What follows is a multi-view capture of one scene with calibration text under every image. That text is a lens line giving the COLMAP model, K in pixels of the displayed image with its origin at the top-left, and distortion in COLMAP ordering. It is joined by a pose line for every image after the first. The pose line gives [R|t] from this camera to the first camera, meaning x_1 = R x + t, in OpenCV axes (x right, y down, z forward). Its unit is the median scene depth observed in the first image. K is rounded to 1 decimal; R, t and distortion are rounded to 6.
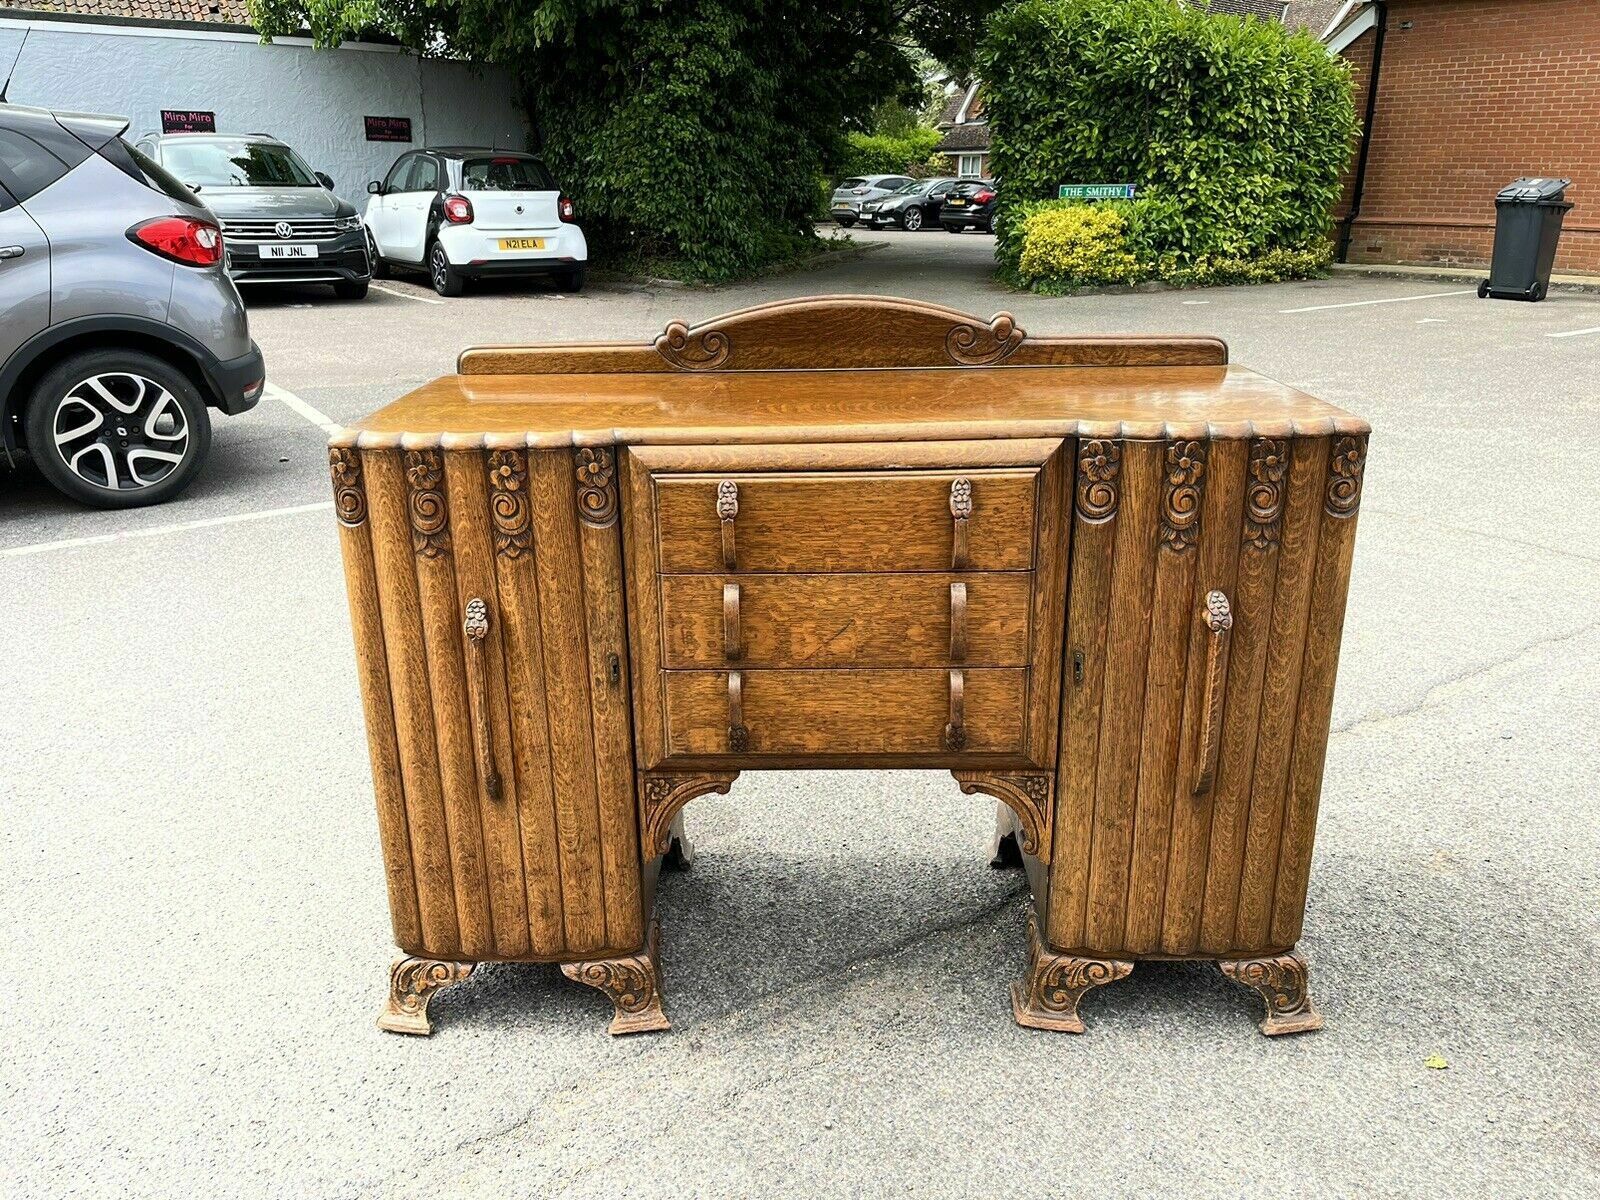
lens RADIAL K [[1210.9, 0, 798.2], [0, 1210.9, 597.7], [0, 0, 1]] dist [0.056435, -0.076604]
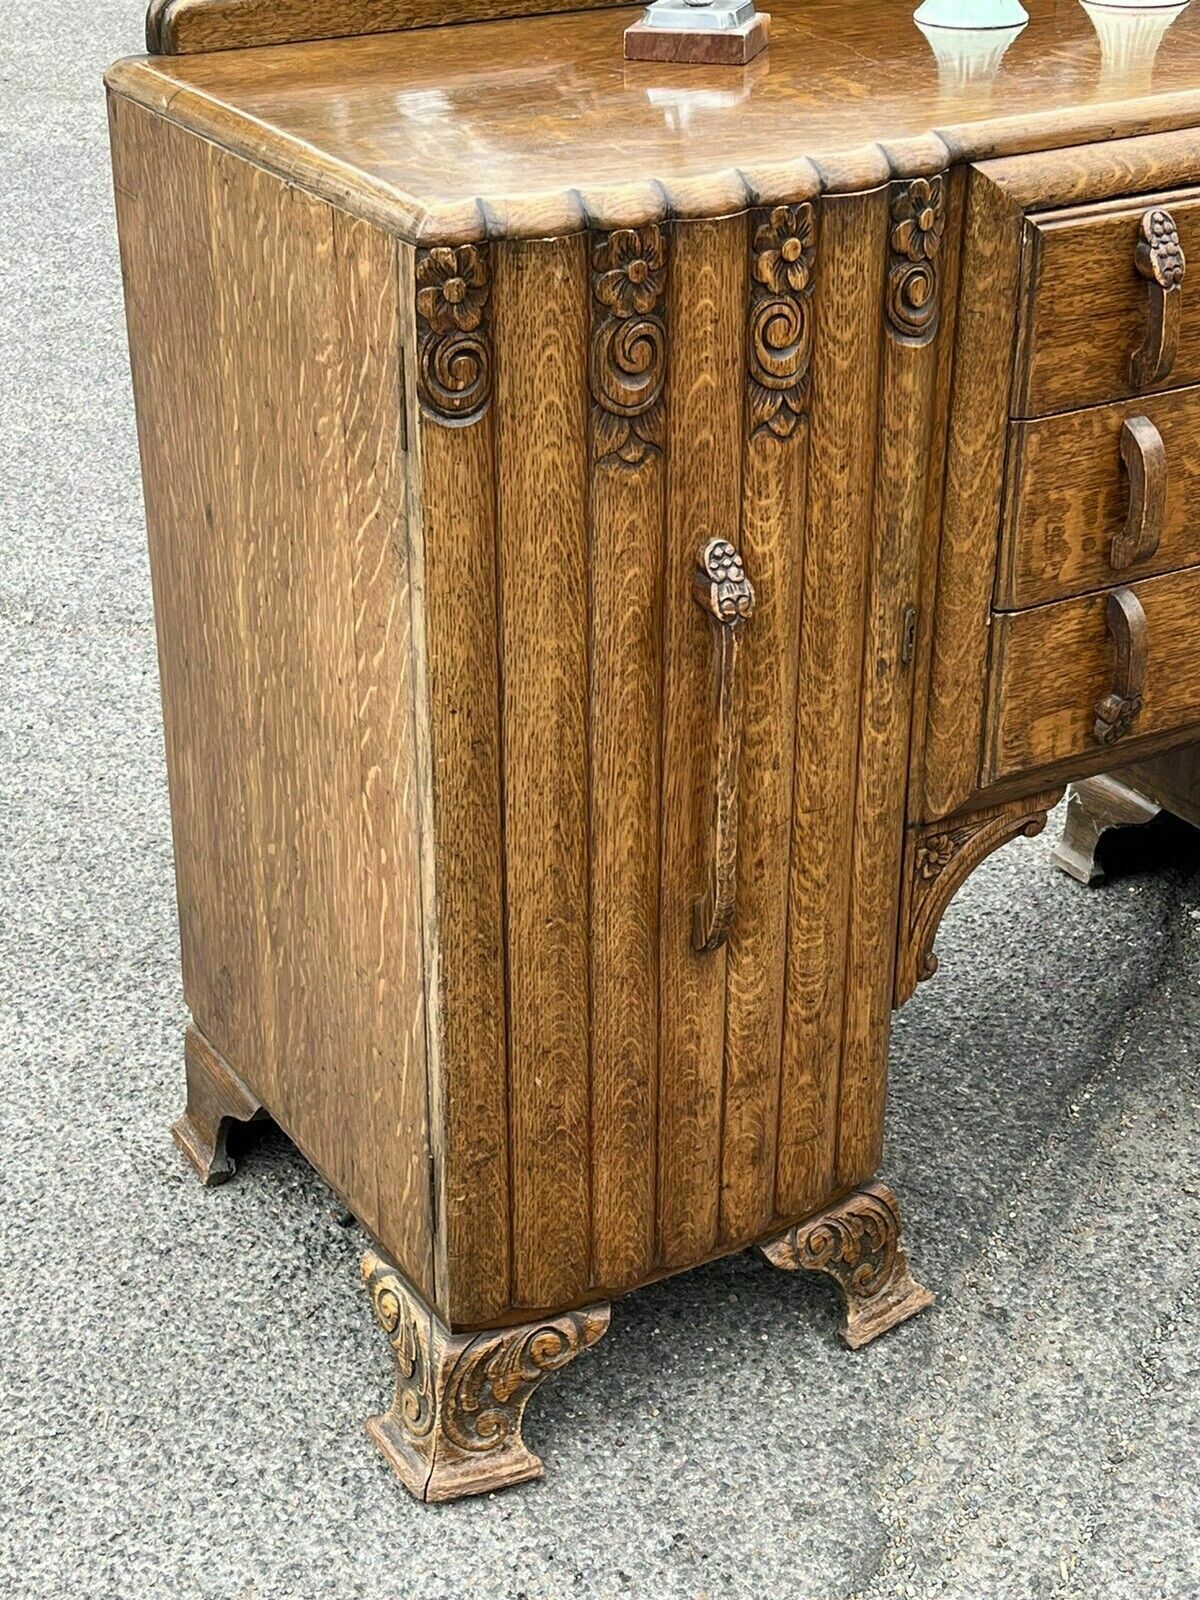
lens RADIAL K [[2461.3, 0, 600.0], [0, 2461.3, 800.0], [0, 0, 1]] dist [0.172740, -0.641098]
pose [[0.855069, -0.228850, 0.465278, -0.615223], [0.161029, 0.970164, 0.181248, -0.064531], [-0.492875, -0.080056, 0.866409, 0.152811]]
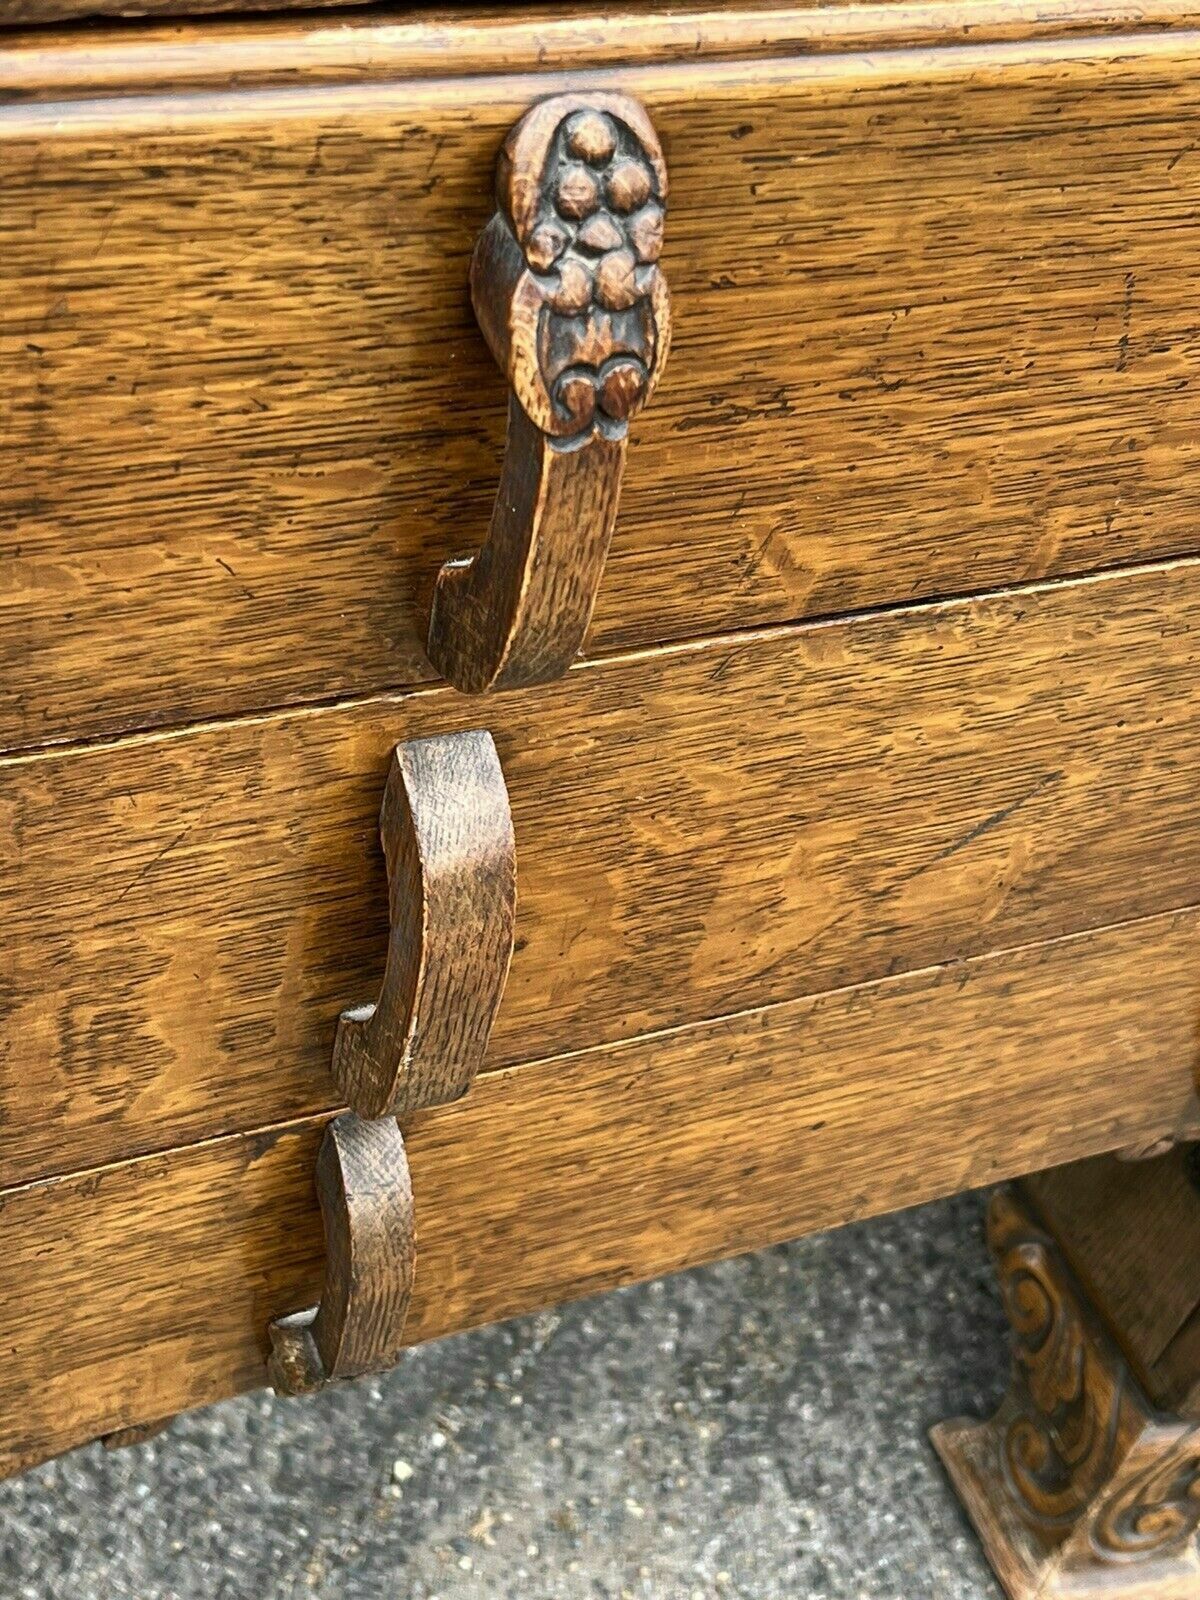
lens RADIAL K [[2516.3, 0, 600.0], [0, 2516.3, 800.0], [0, 0, 1]] dist [0.166745, -0.705520]
pose [[0.889014, -0.175020, 0.423110, -0.131997], [-0.071724, 0.859425, 0.506206, -0.124767], [-0.452228, -0.480372, 0.751487, 0.610277]]
